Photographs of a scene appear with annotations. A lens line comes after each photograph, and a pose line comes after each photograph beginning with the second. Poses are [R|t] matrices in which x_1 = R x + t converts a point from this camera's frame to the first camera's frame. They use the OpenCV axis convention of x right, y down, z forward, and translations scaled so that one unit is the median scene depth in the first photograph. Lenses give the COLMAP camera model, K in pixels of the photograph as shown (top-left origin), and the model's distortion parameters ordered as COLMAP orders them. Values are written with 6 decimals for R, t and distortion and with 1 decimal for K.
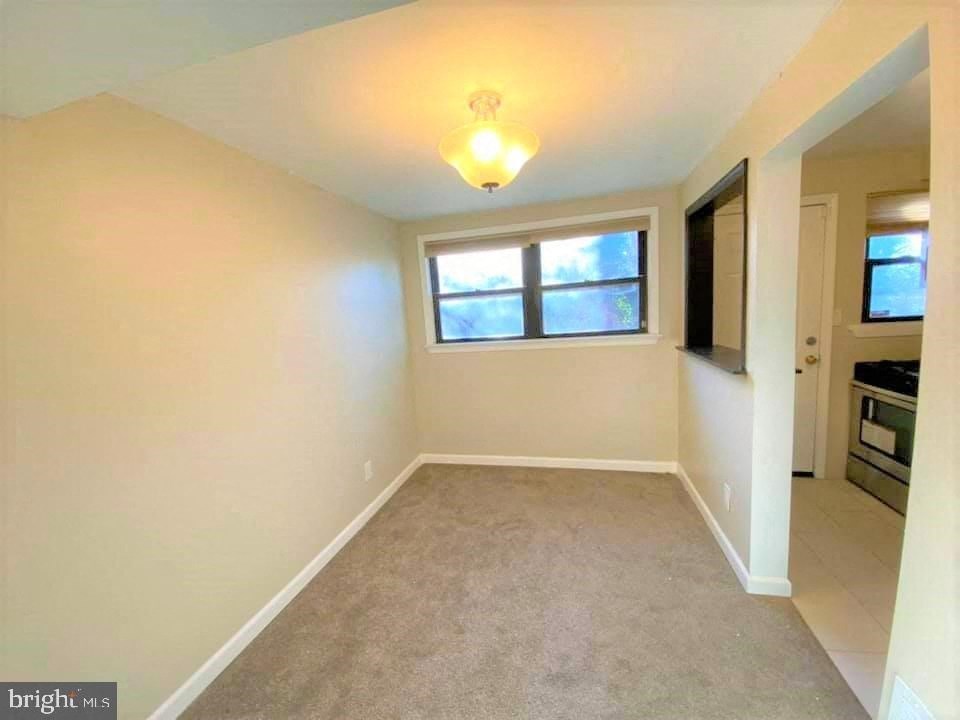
lens RADIAL K [[385.4, 0, 476.4], [0, 385.4, 358.6], [0, 0, 1]] dist [0.028077, -0.025567]
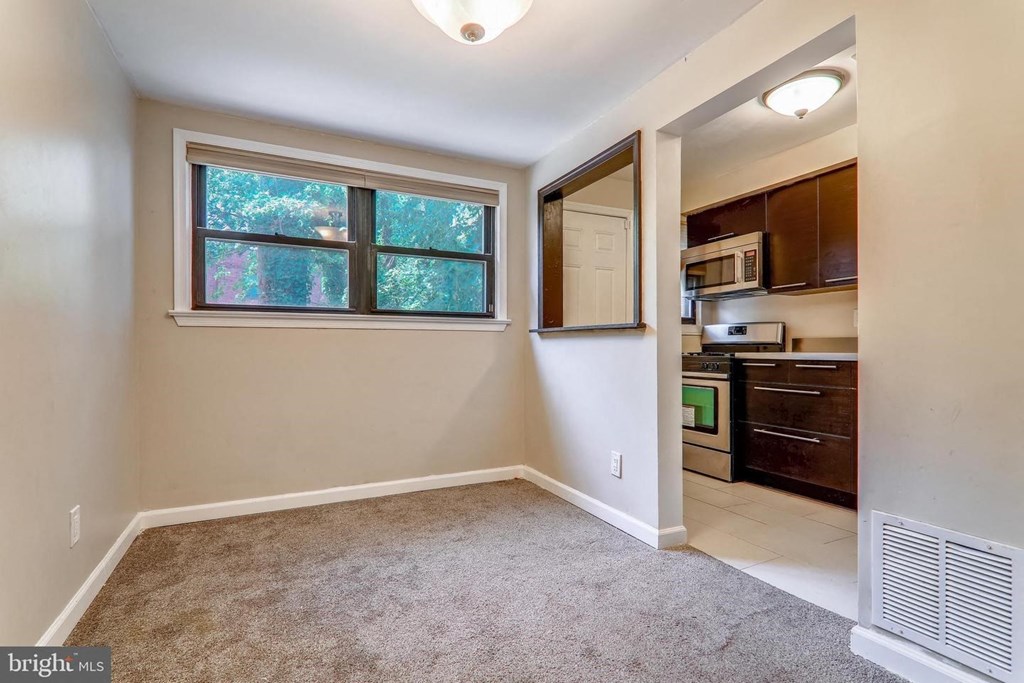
lens RADIAL K [[483.4, 0, 509.4], [0, 483.4, 346.5], [0, 0, 1]] dist [0.000092, -0.000427]
pose [[0.758376, 0.069113, 0.648143, -0.240153], [0.031721, 0.989271, -0.142604, 0.153753], [-0.651046, 0.128707, 0.748047, 0.153861]]
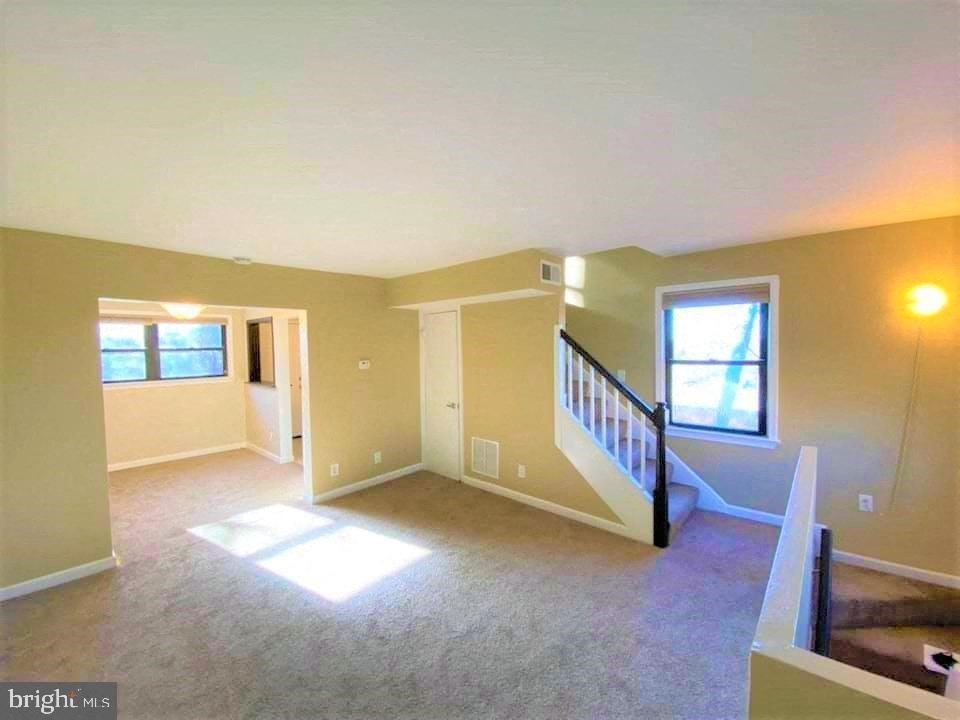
lens RADIAL K [[385.4, 0, 476.4], [0, 385.4, 358.6], [0, 0, 1]] dist [0.028077, -0.025567]
pose [[0.462411, 0.031141, 0.886119, -0.705438], [0.090270, 0.992537, -0.081987, 0.118443], [-0.882059, 0.117902, 0.456148, -0.996895]]
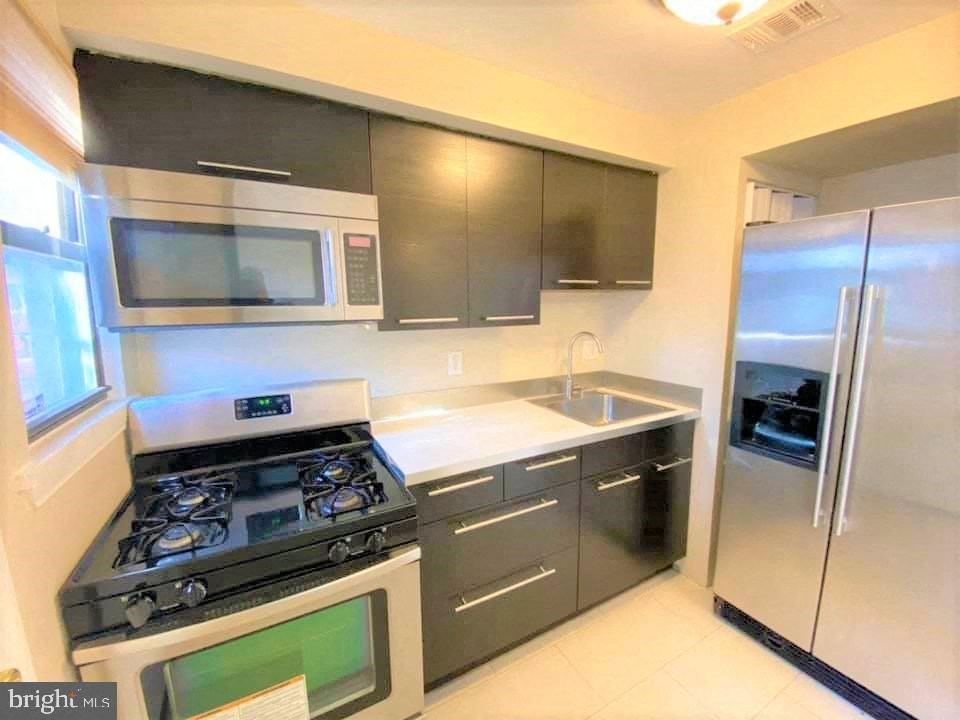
lens RADIAL K [[385.4, 0, 476.4], [0, 385.4, 358.6], [0, 0, 1]] dist [0.028077, -0.025567]
pose [[-0.690217, -0.013125, 0.723484, 0.523475], [0.150508, 0.975364, 0.161281, -0.130870], [-0.707777, 0.220209, -0.671237, 0.812510]]
